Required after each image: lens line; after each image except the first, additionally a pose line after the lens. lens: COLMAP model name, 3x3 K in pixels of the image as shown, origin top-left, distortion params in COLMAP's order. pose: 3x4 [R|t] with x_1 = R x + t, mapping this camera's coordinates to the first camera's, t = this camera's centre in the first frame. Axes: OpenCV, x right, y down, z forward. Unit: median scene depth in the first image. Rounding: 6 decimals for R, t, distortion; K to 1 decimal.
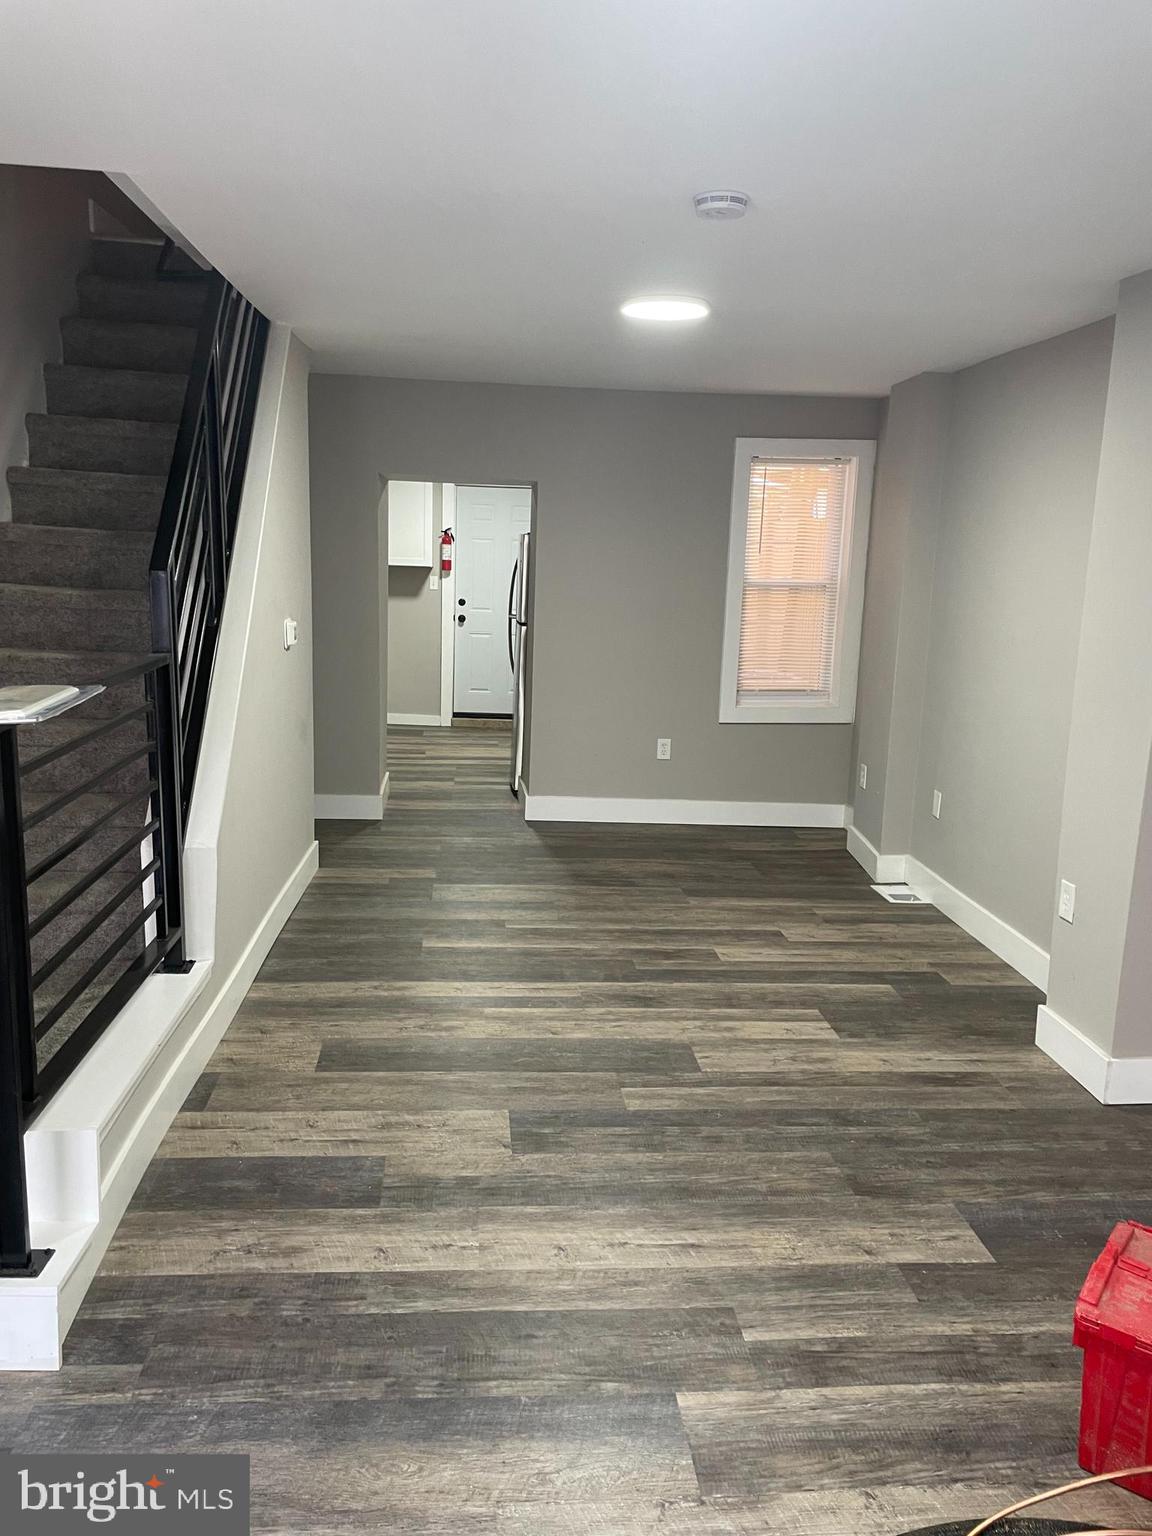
lens RADIAL K [[1161.3, 0, 567.7], [0, 1161.3, 758.3], [0, 0, 1]] dist [0.052575, -0.071211]
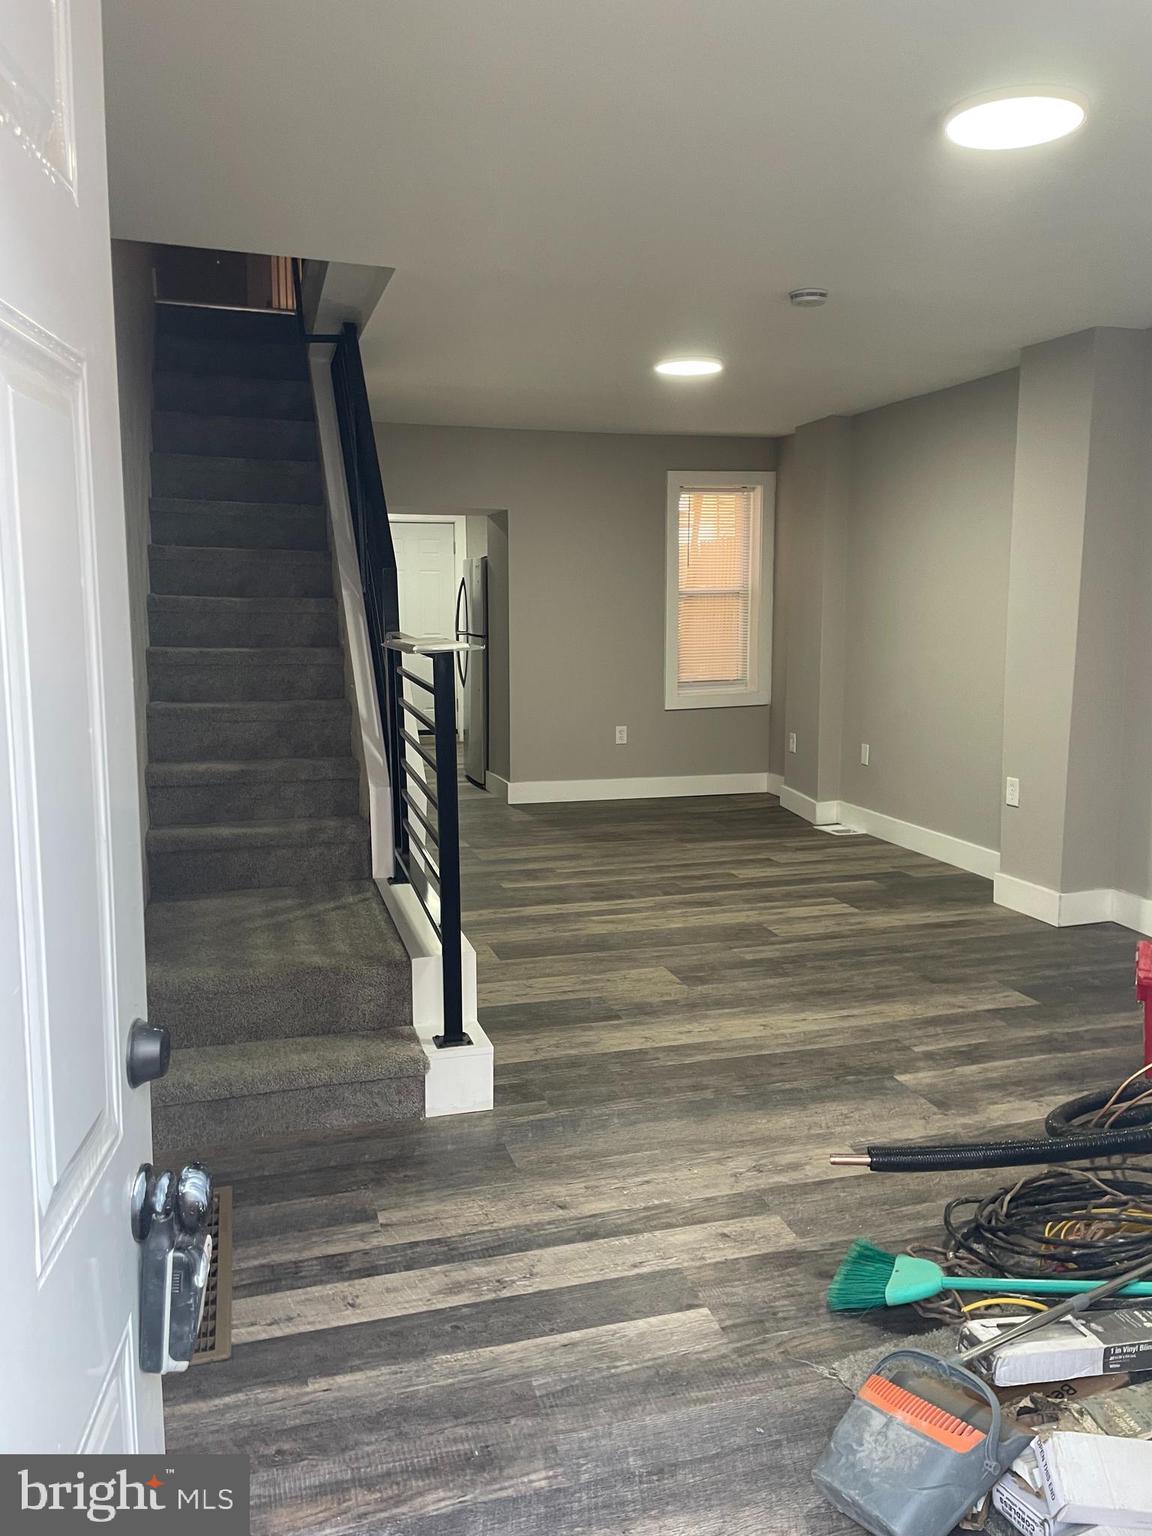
lens RADIAL K [[1161.3, 0, 583.0], [0, 1161.3, 764.3], [0, 0, 1]] dist [0.052575, -0.071211]
pose [[0.976758, -0.066021, 0.203926, -0.409570], [0.073125, 0.996944, -0.027491, 0.106803], [-0.201488, 0.041764, 0.978600, -0.292351]]
